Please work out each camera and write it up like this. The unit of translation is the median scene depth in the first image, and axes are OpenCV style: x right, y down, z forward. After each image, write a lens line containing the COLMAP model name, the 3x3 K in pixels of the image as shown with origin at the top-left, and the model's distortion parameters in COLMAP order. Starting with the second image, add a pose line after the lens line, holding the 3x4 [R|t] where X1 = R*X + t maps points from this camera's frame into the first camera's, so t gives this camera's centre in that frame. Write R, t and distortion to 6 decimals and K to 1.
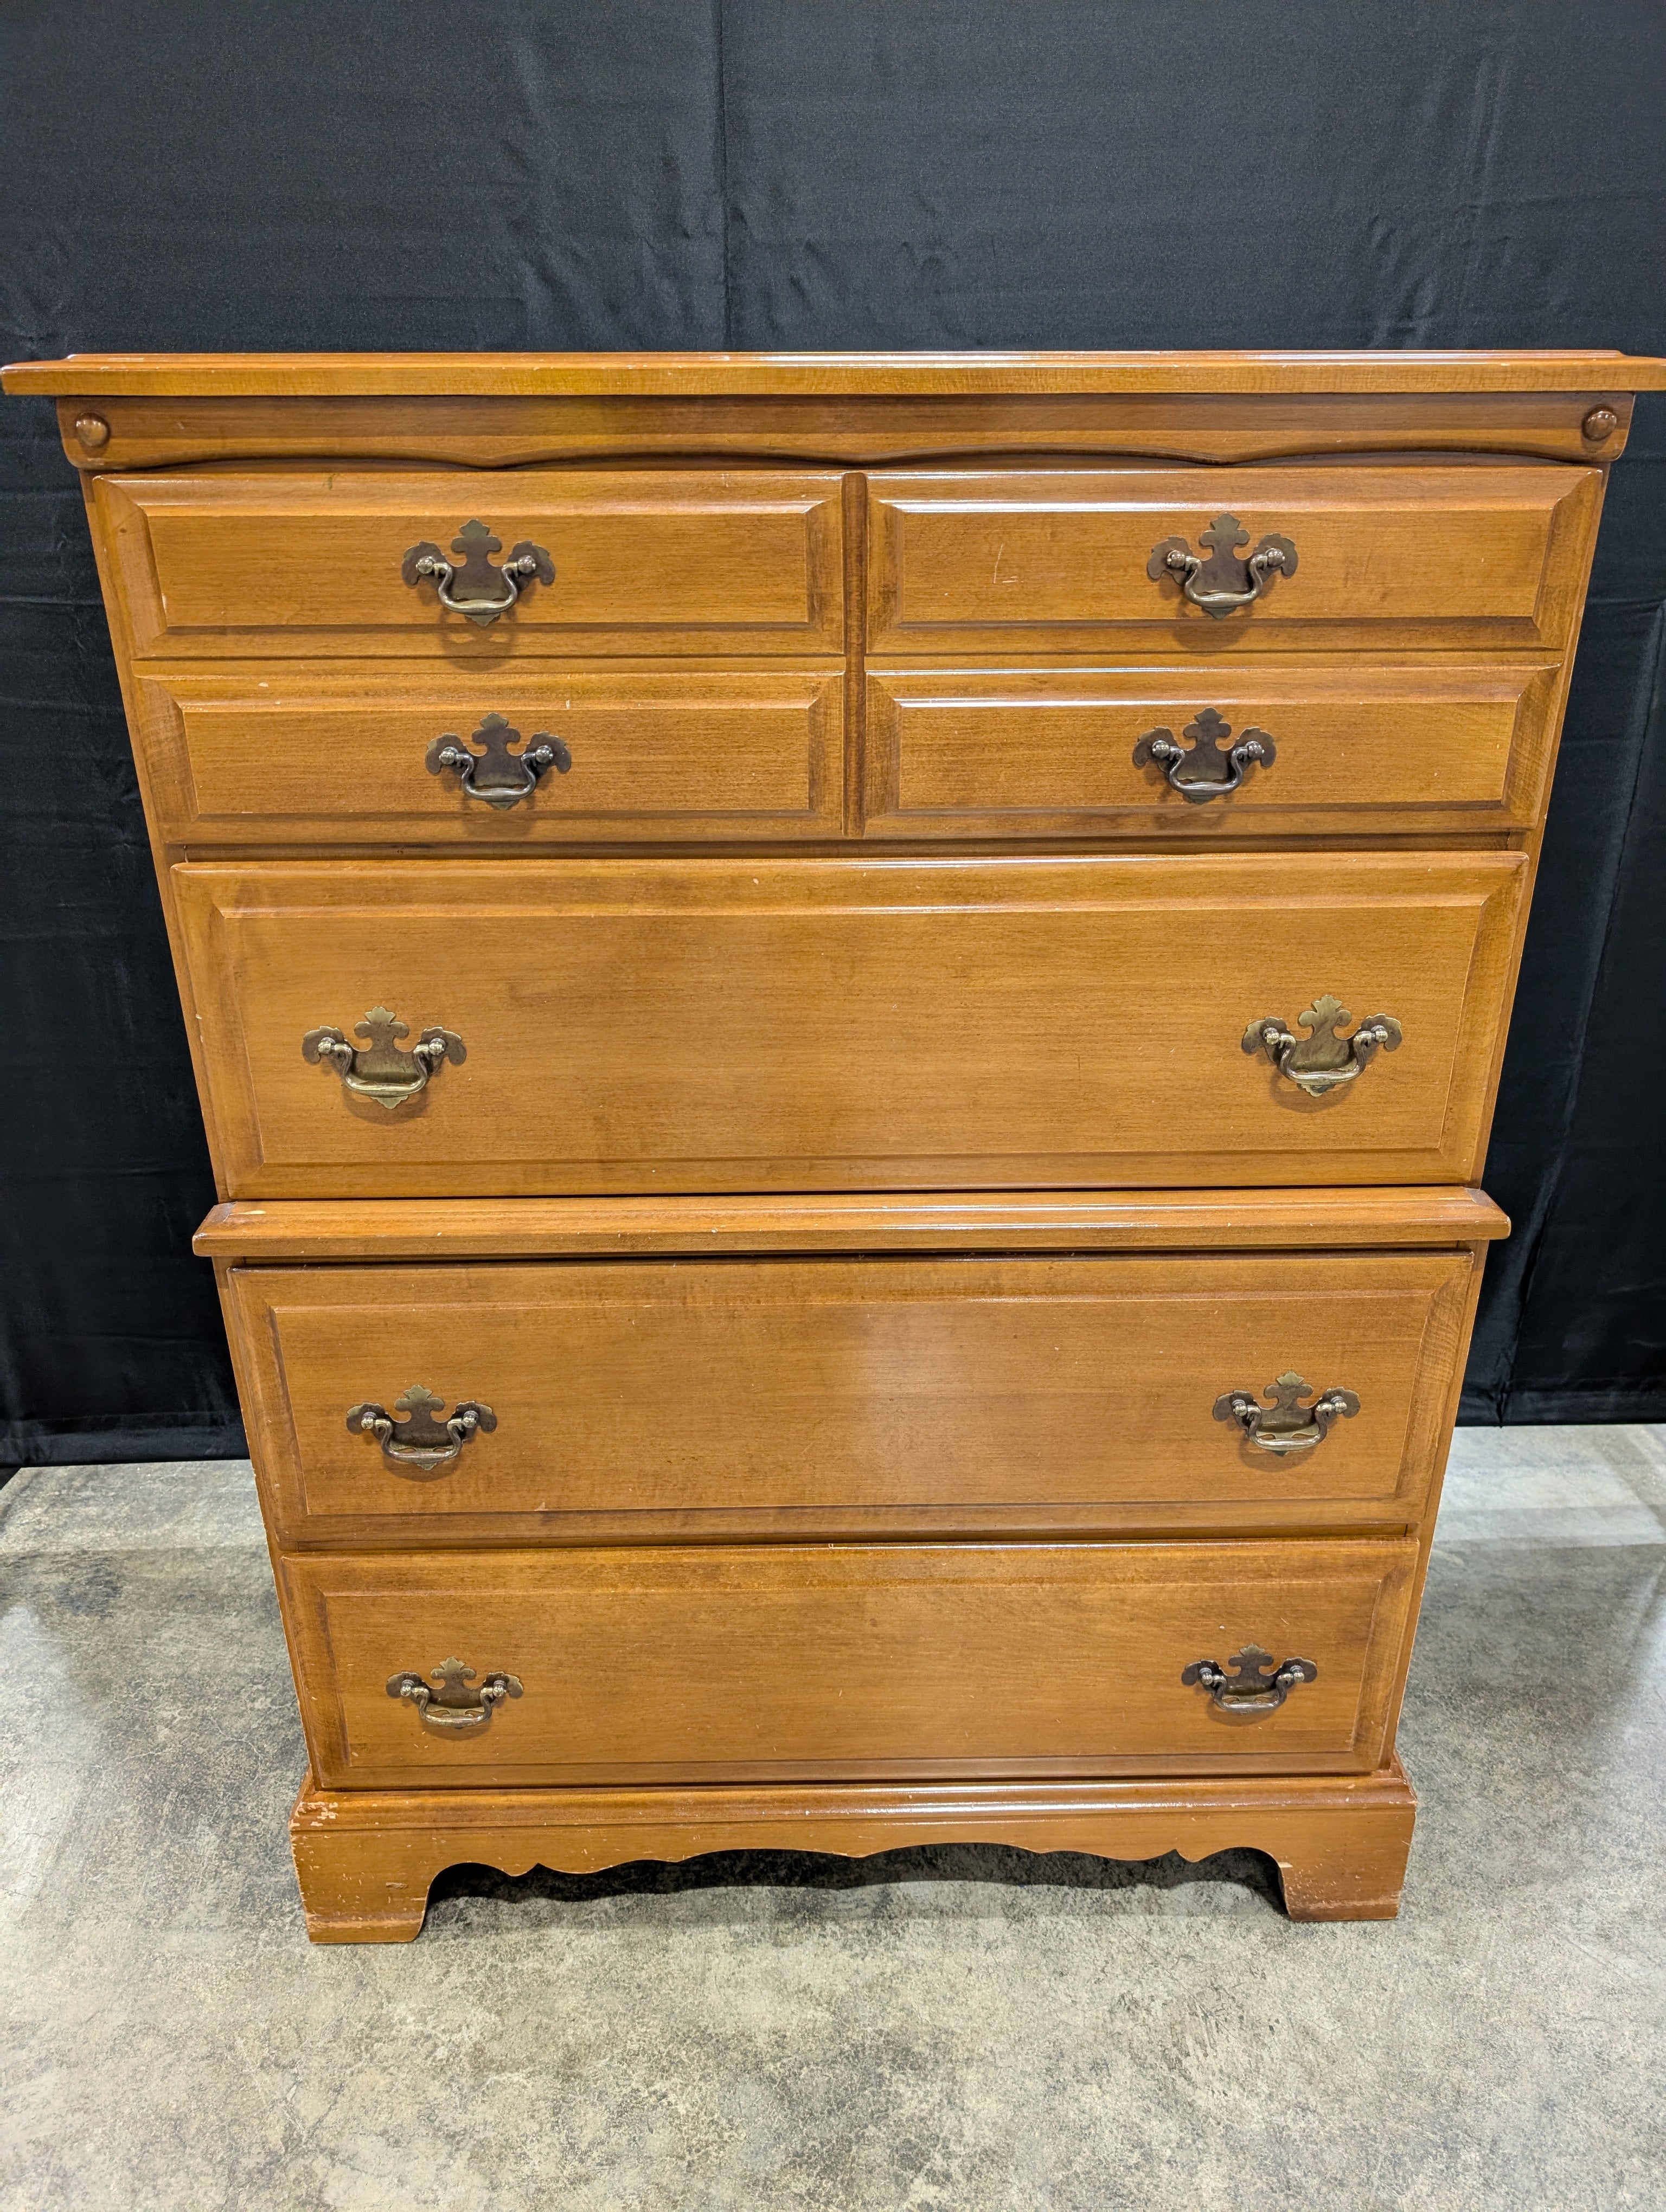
lens RADIAL K [[1863.1, 0, 839.5], [0, 1863.1, 1030.6], [0, 0, 1]] dist [0.023526, -0.011803]
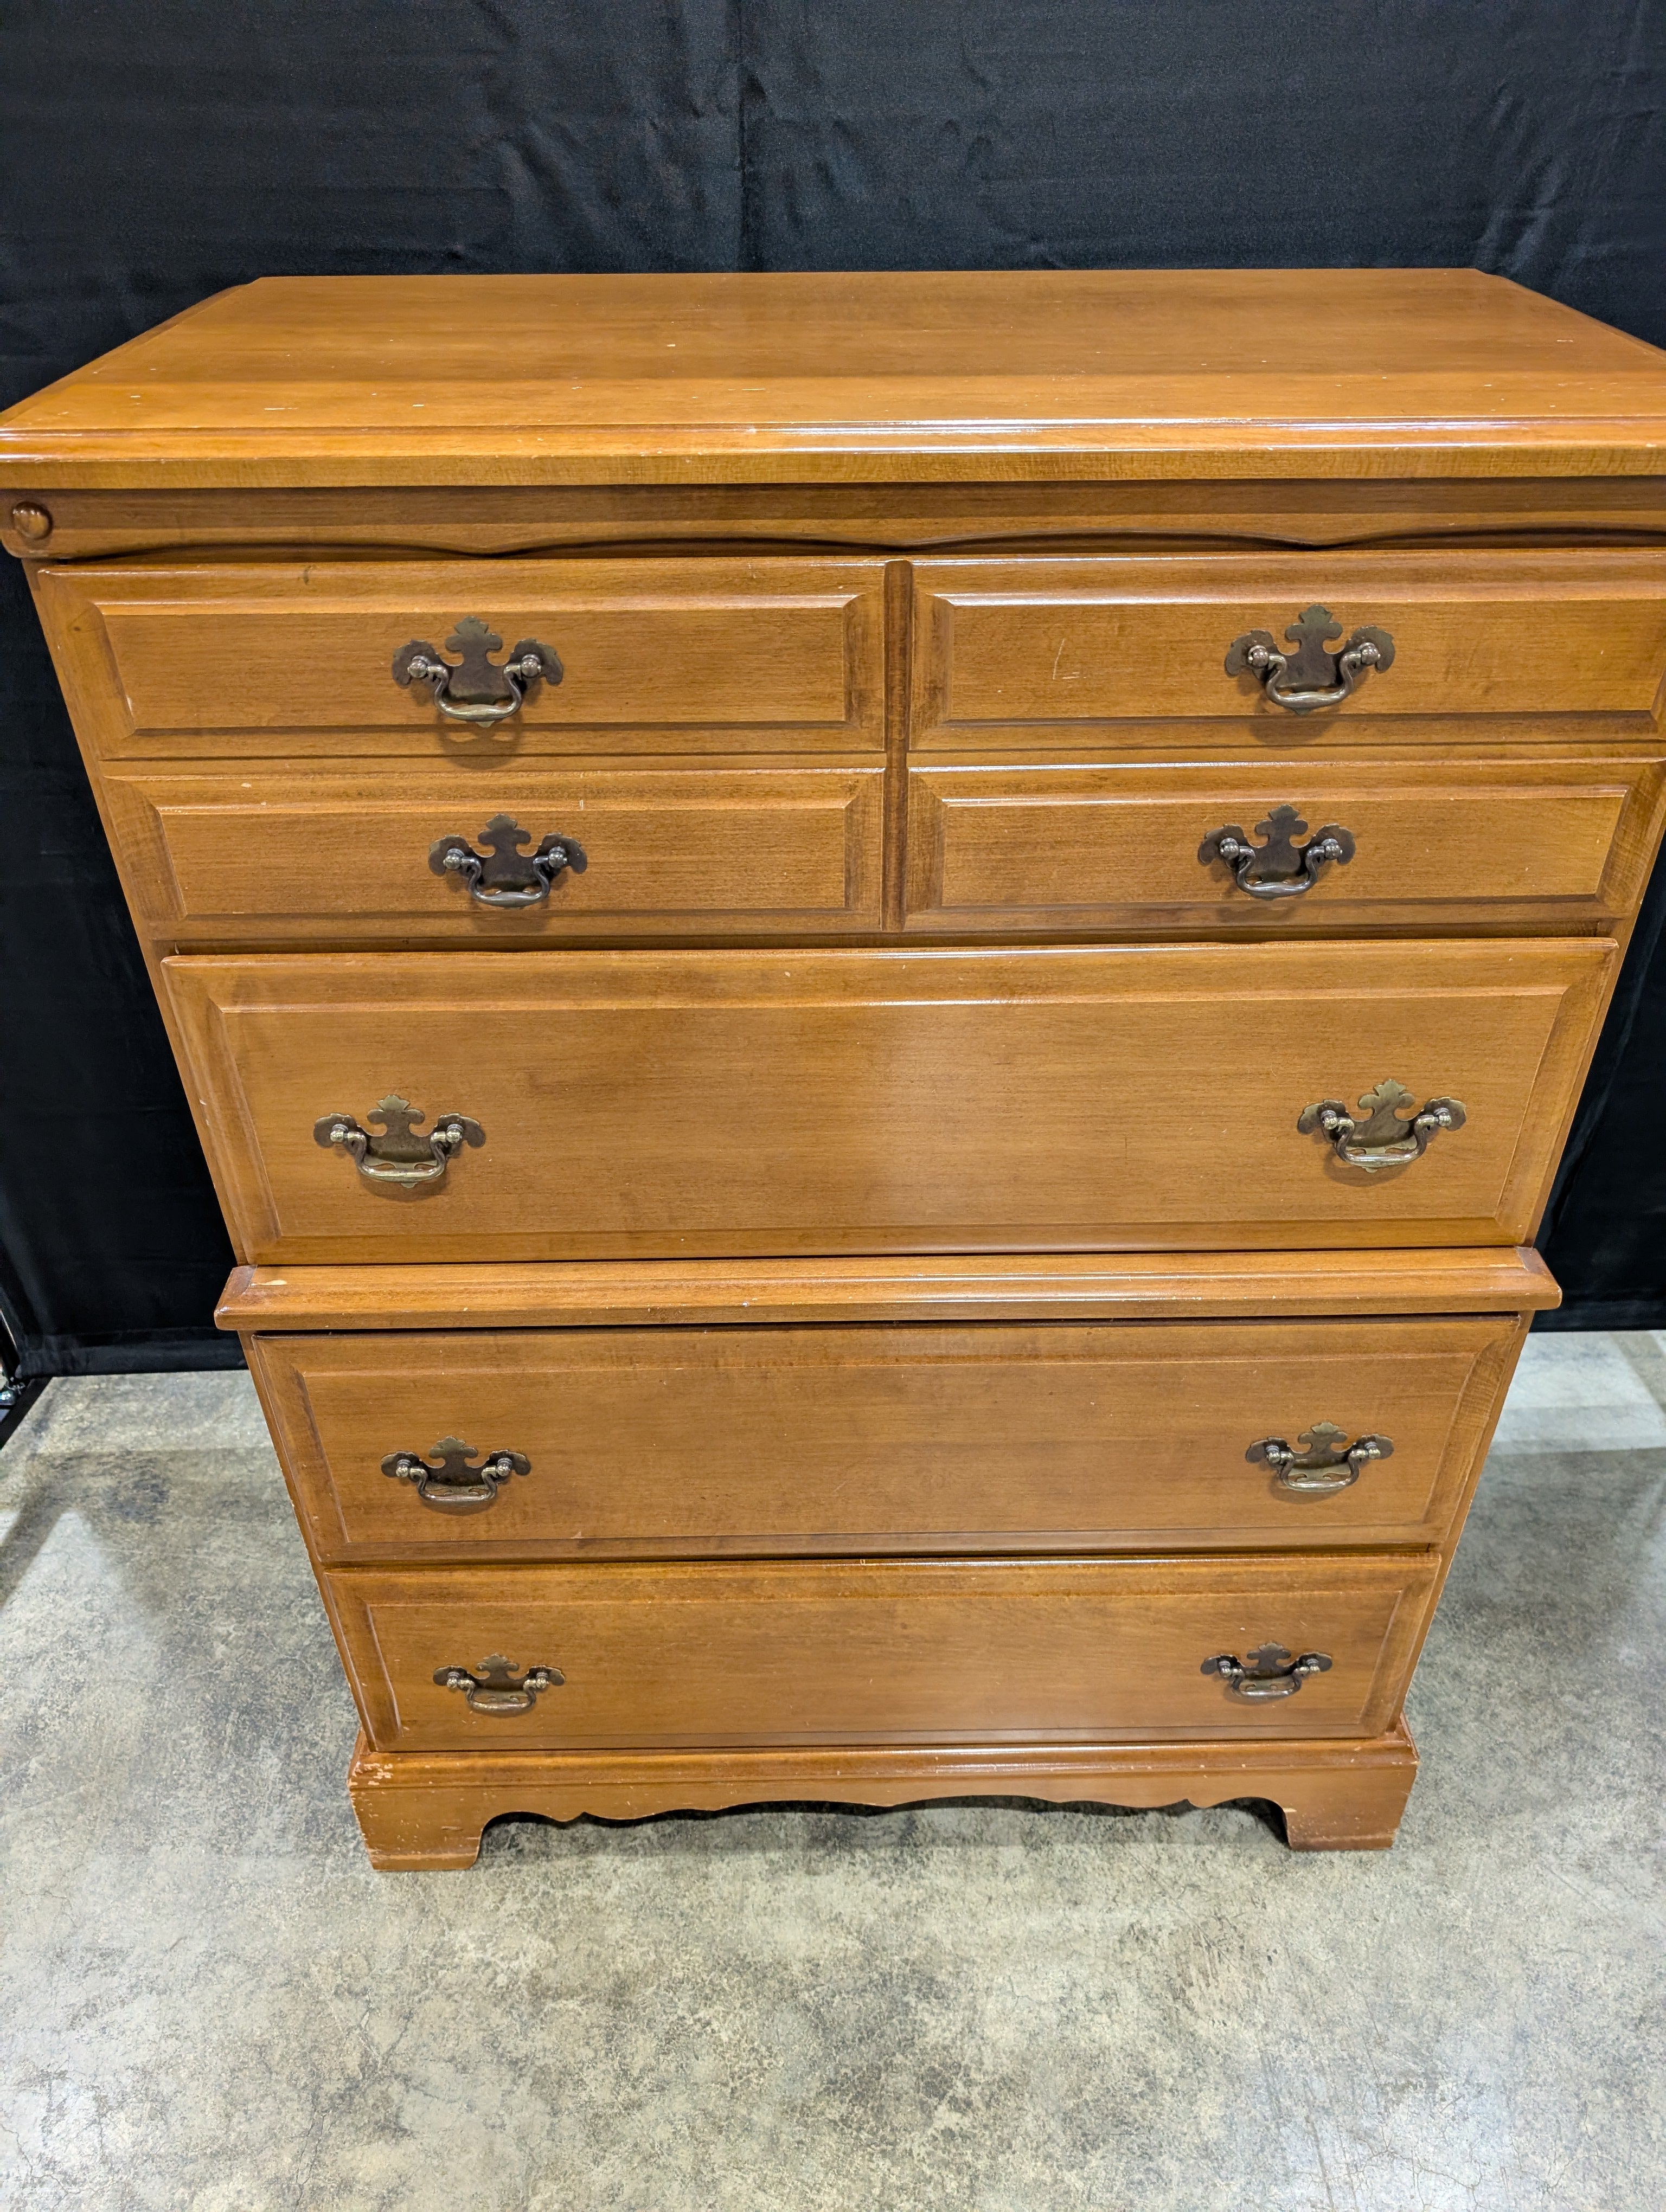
lens RADIAL K [[1863.1, 0, 839.5], [0, 1863.1, 1030.6], [0, 0, 1]] dist [0.023526, -0.011803]
pose [[0.999994, 0.001021, -0.003450, -0.014586], [-0.000196, 0.972925, 0.231121, -0.251321], [0.003592, -0.231119, 0.972919, 0.079386]]
